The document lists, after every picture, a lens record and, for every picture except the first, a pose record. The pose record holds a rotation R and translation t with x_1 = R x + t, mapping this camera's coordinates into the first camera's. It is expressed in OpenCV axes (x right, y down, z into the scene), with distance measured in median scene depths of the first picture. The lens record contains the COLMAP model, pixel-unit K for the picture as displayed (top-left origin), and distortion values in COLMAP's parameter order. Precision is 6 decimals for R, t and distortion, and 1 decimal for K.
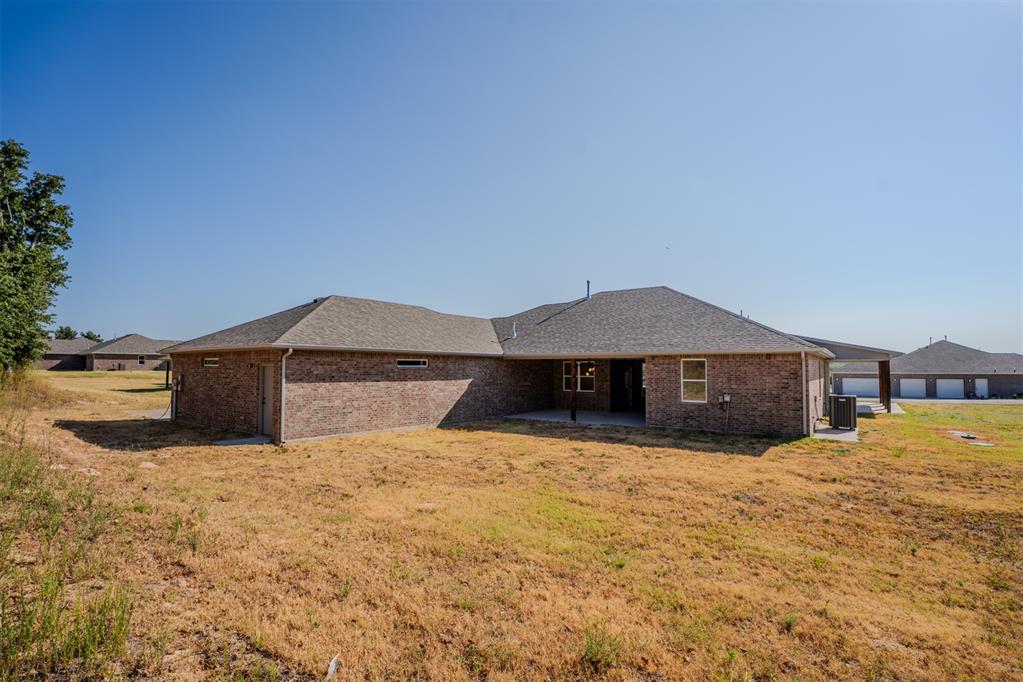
lens RADIAL K [[470.2, 0, 510.4], [0, 470.2, 344.3], [0, 0, 1]] dist [-0.055369, 0.003530]
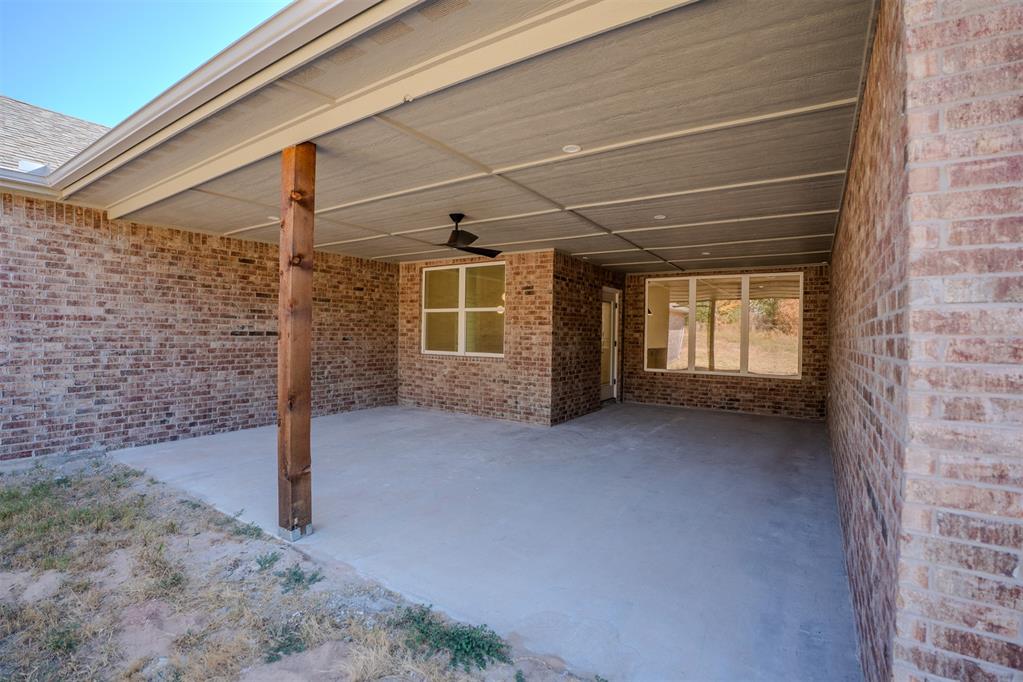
lens RADIAL K [[470.2, 0, 514.0], [0, 470.2, 338.3], [0, 0, 1]] dist [-0.055369, 0.003530]
pose [[0.997754, 0.012785, 0.065748, 0.162507], [-0.016854, 0.997951, 0.061717, 0.067987], [-0.064824, -0.062686, 0.995926, 0.677251]]
